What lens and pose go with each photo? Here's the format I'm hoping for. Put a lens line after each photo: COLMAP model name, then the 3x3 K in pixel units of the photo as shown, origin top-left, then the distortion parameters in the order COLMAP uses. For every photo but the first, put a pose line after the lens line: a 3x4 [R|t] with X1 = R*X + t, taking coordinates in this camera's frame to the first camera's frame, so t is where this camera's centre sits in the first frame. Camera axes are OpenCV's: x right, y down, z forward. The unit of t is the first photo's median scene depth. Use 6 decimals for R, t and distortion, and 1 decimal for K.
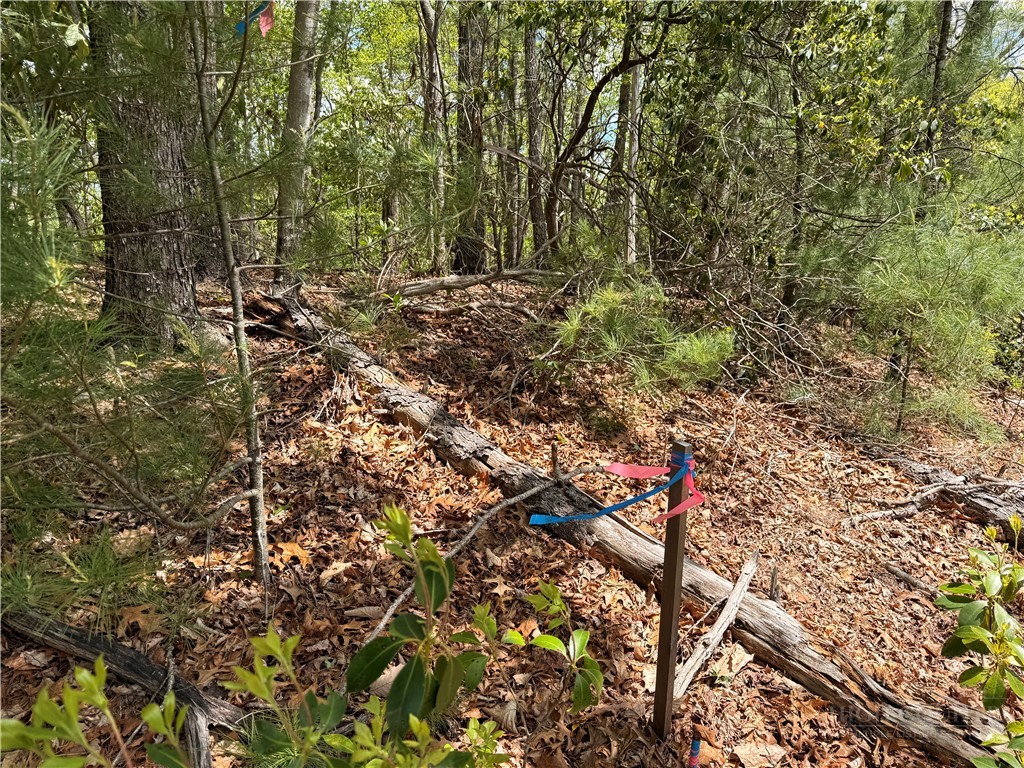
lens RADIAL K [[711.5, 0, 526.1], [0, 711.5, 382.2], [0, 0, 1]] dist [0.081347, -0.107963]
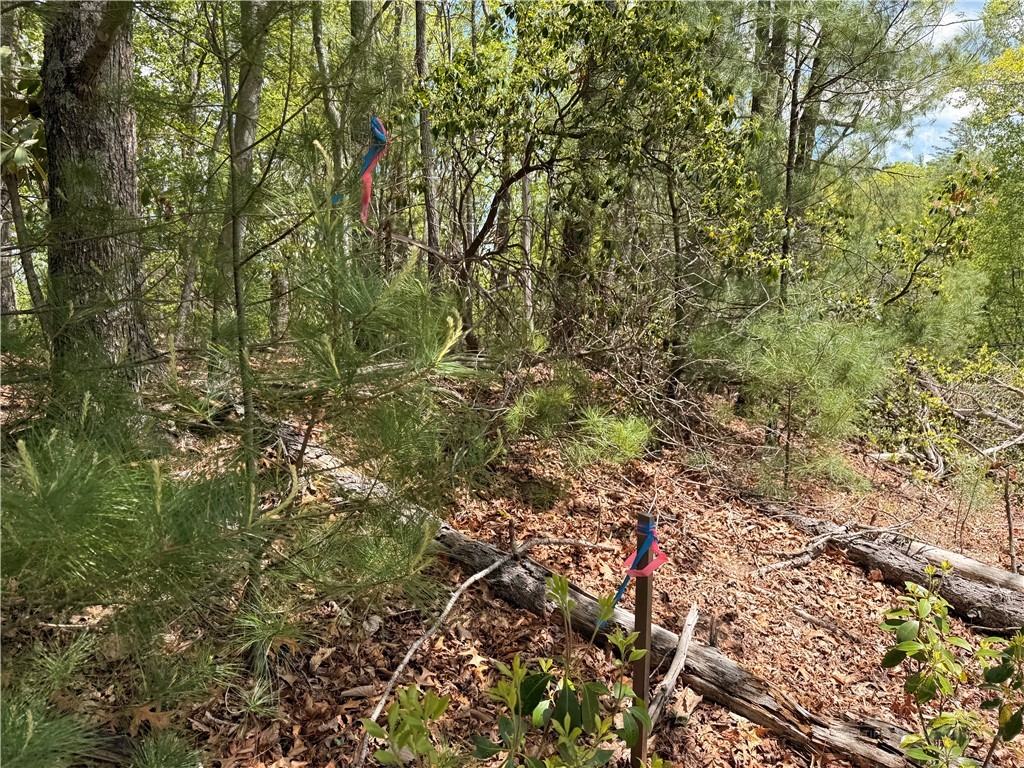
lens RADIAL K [[711.5, 0, 526.1], [0, 711.5, 382.2], [0, 0, 1]] dist [0.081347, -0.107963]
pose [[0.986776, -0.032052, 0.158886, -0.106104], [0.047364, 0.994488, -0.093542, -0.022820], [-0.155012, 0.099831, 0.982856, -0.117105]]
